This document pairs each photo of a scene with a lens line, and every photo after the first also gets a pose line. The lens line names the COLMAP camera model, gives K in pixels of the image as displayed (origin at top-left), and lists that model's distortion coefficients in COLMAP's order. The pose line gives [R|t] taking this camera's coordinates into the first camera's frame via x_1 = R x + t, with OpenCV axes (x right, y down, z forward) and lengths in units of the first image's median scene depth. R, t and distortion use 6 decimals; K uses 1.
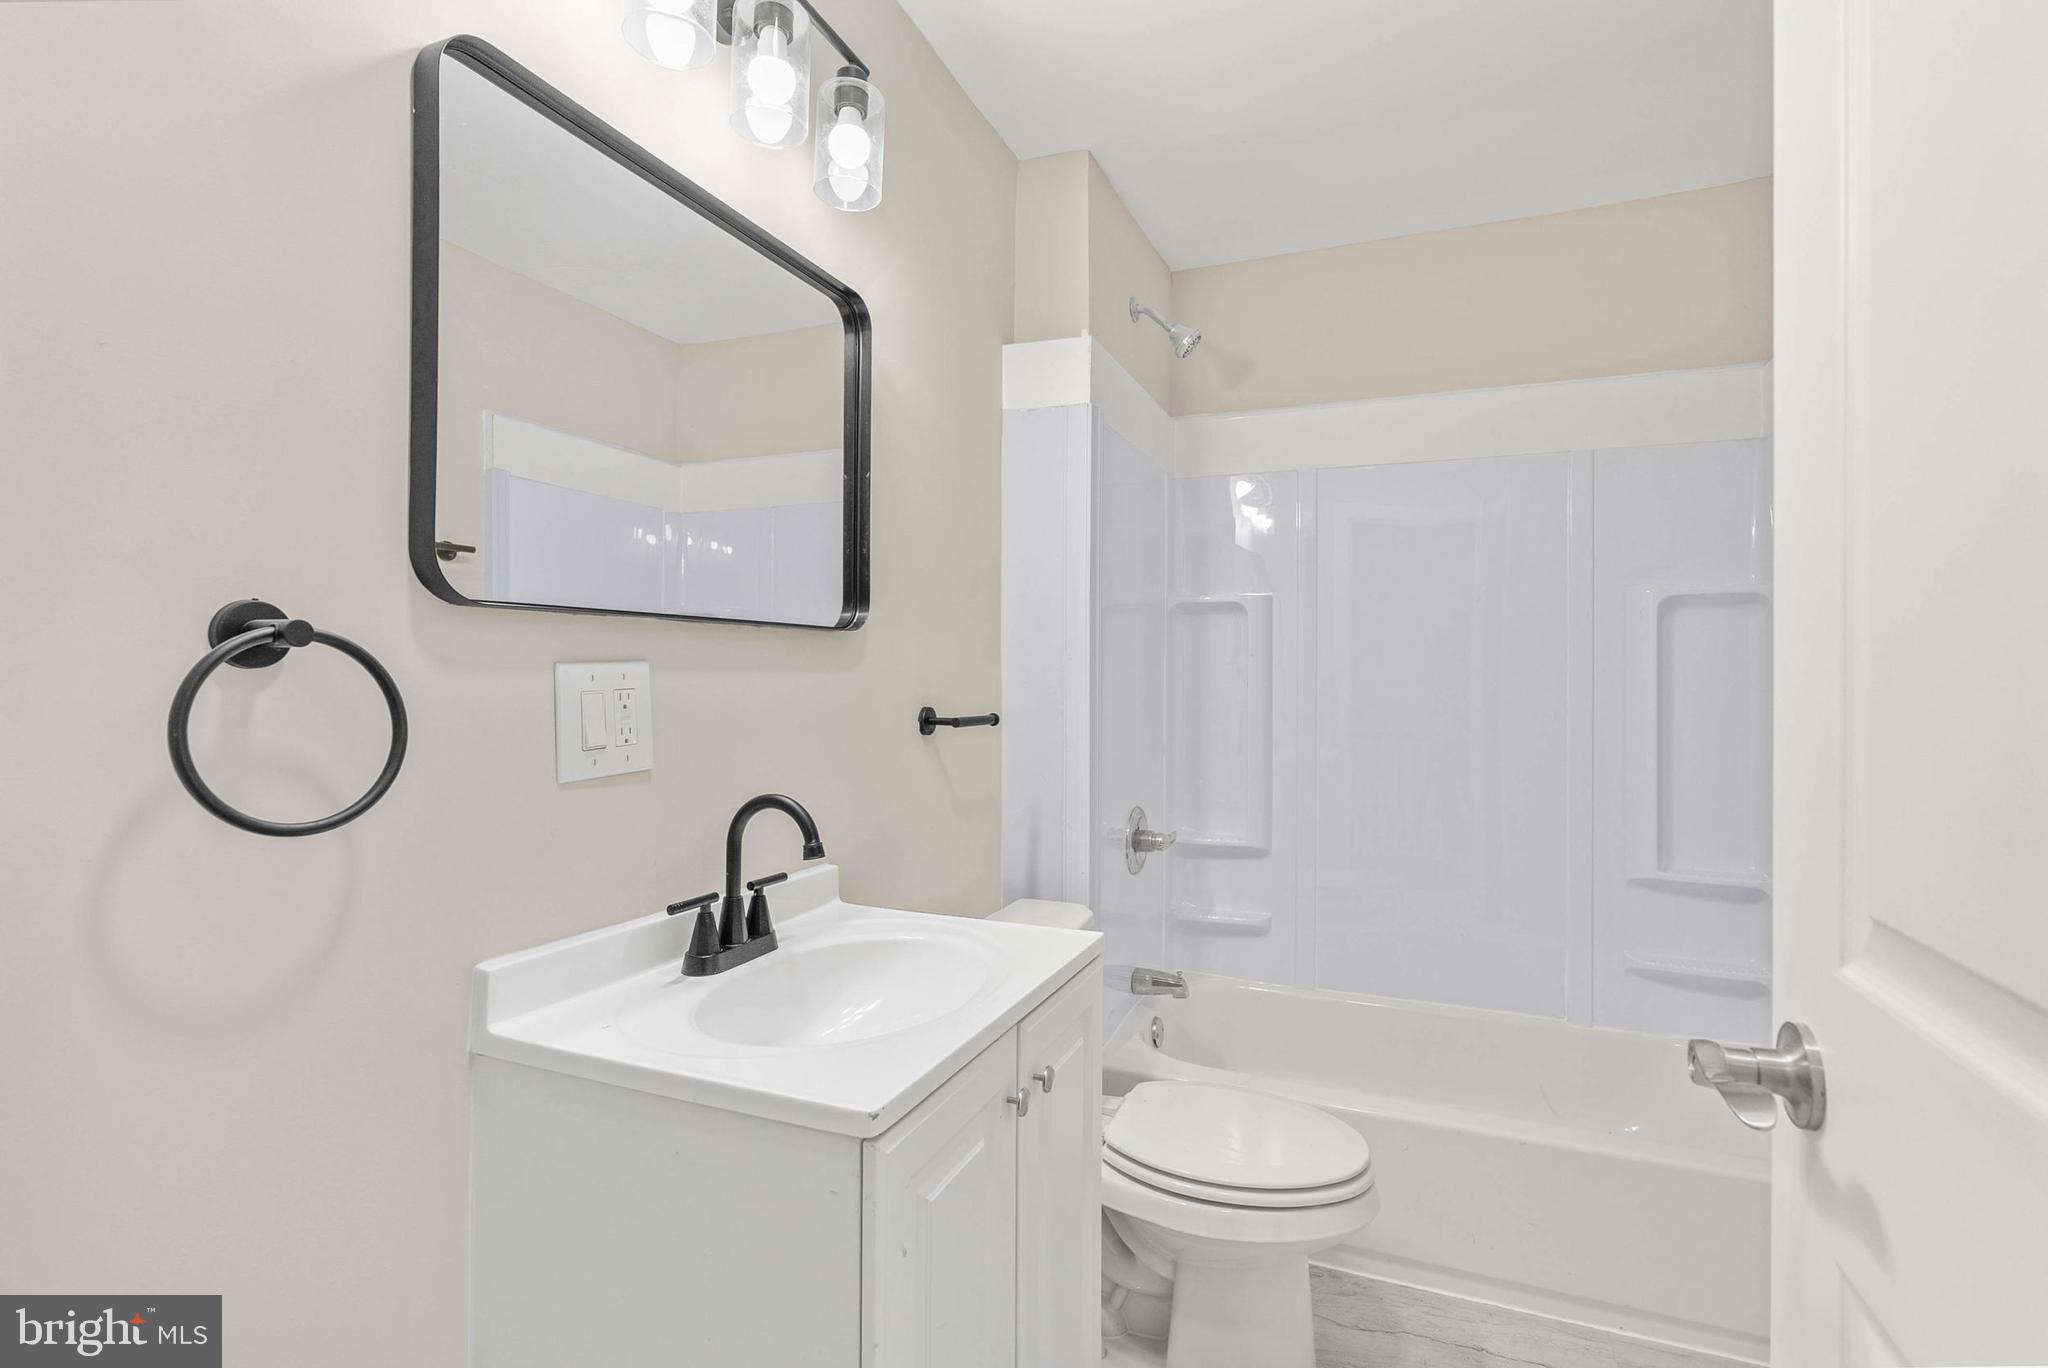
lens RADIAL K [[925.8, 0, 1048.0], [0, 925.8, 685.3], [0, 0, 1]] dist [-0.001937, 0.000986]
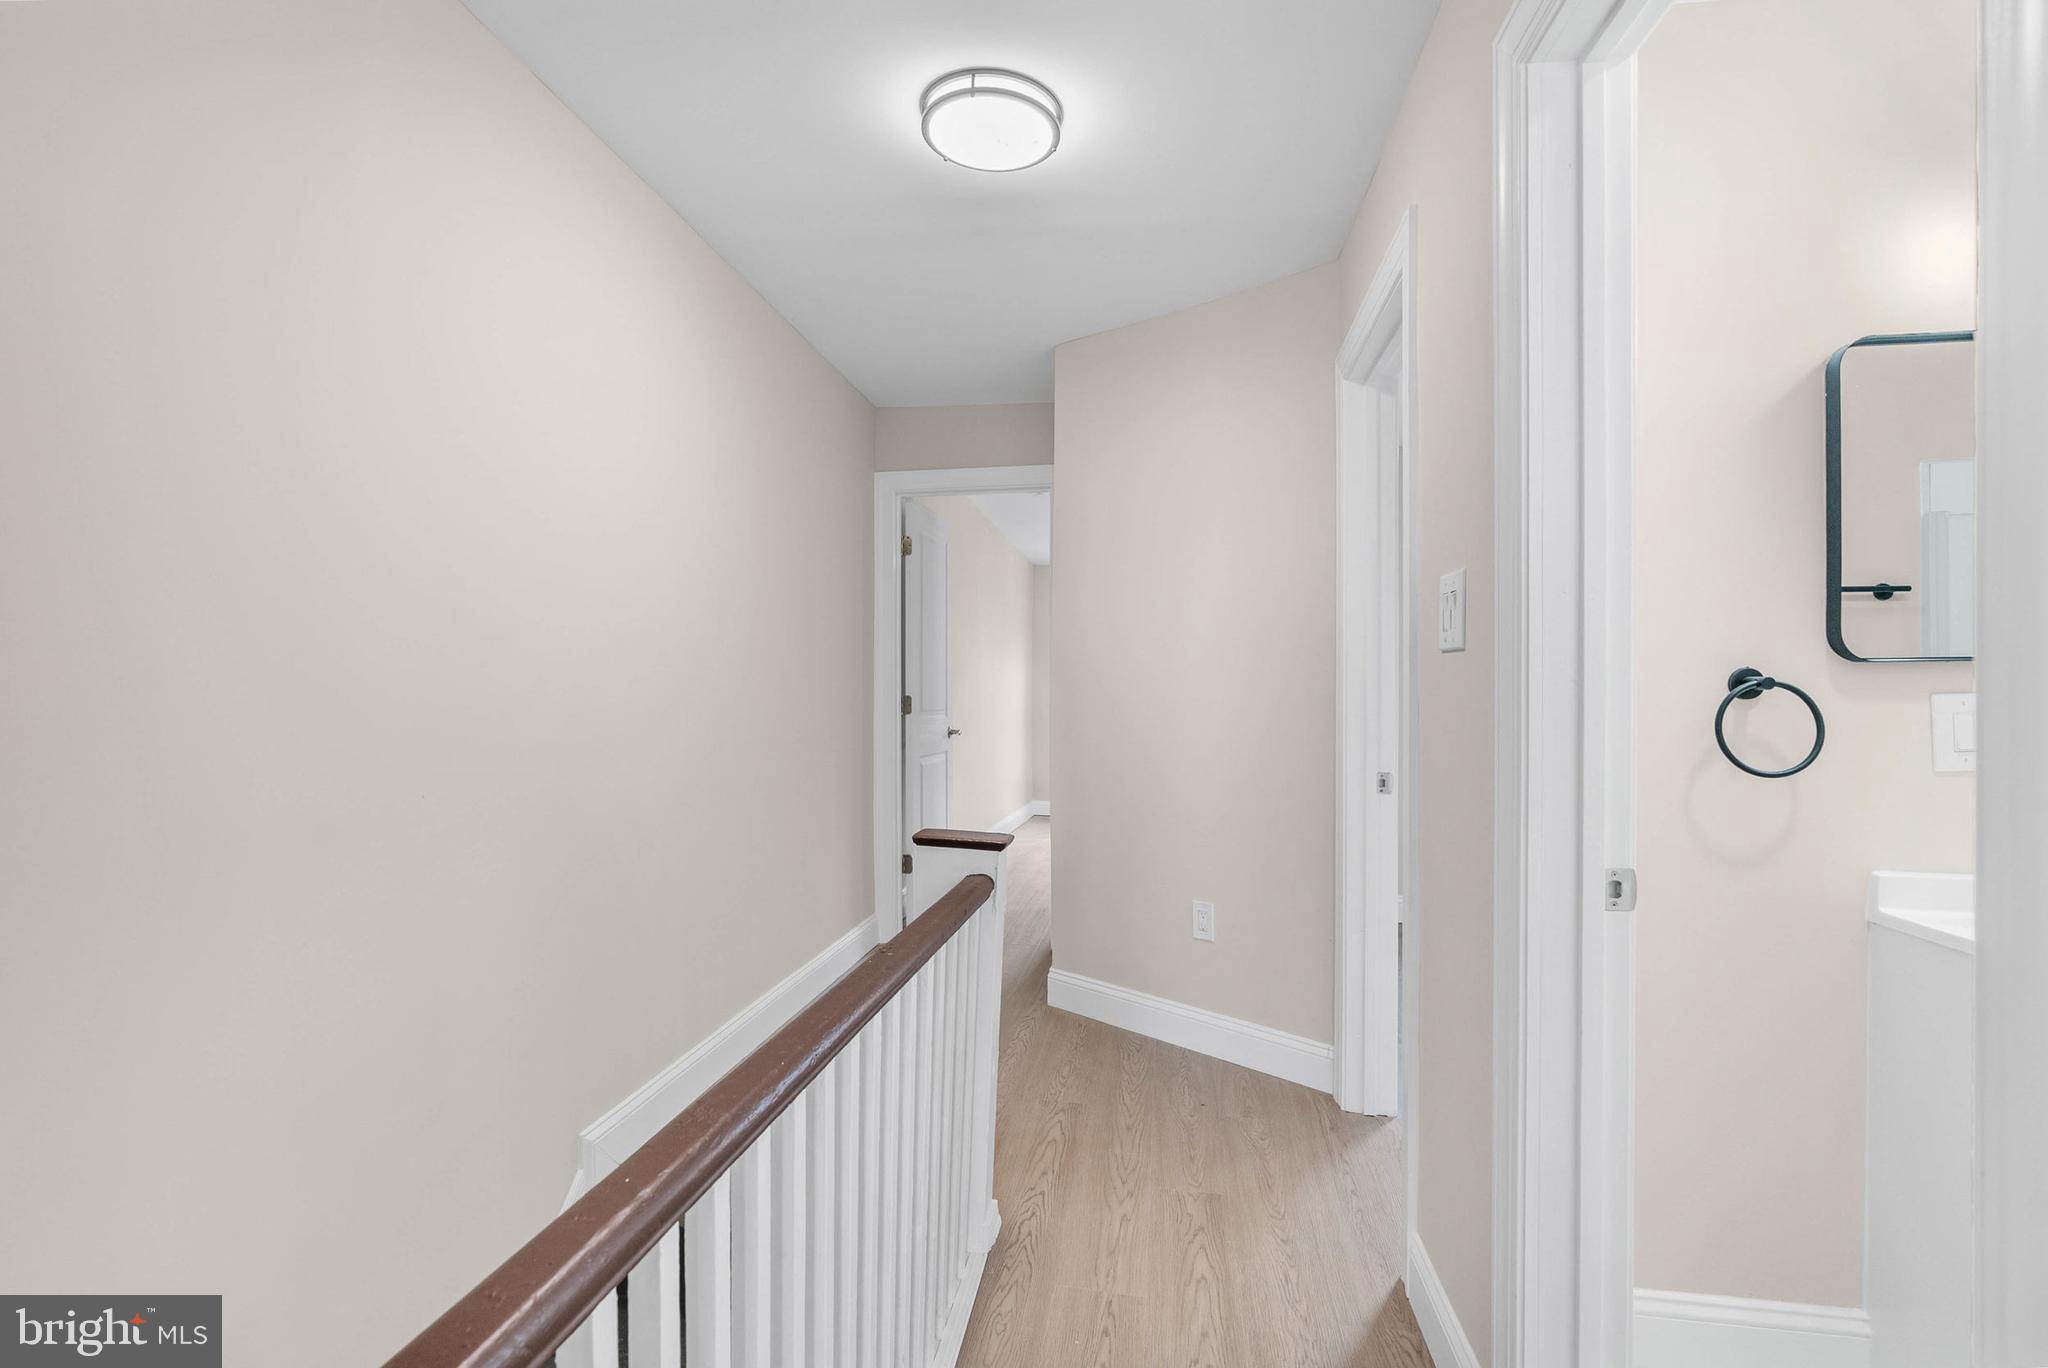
lens RADIAL K [[925.8, 0, 1048.0], [0, 925.8, 685.3], [0, 0, 1]] dist [-0.001937, 0.000986]
pose [[0.233483, -0.013744, -0.972264, 0.775163], [-0.002510, 0.999888, -0.014737, -0.014371], [0.972358, 0.005881, 0.233422, -0.985076]]
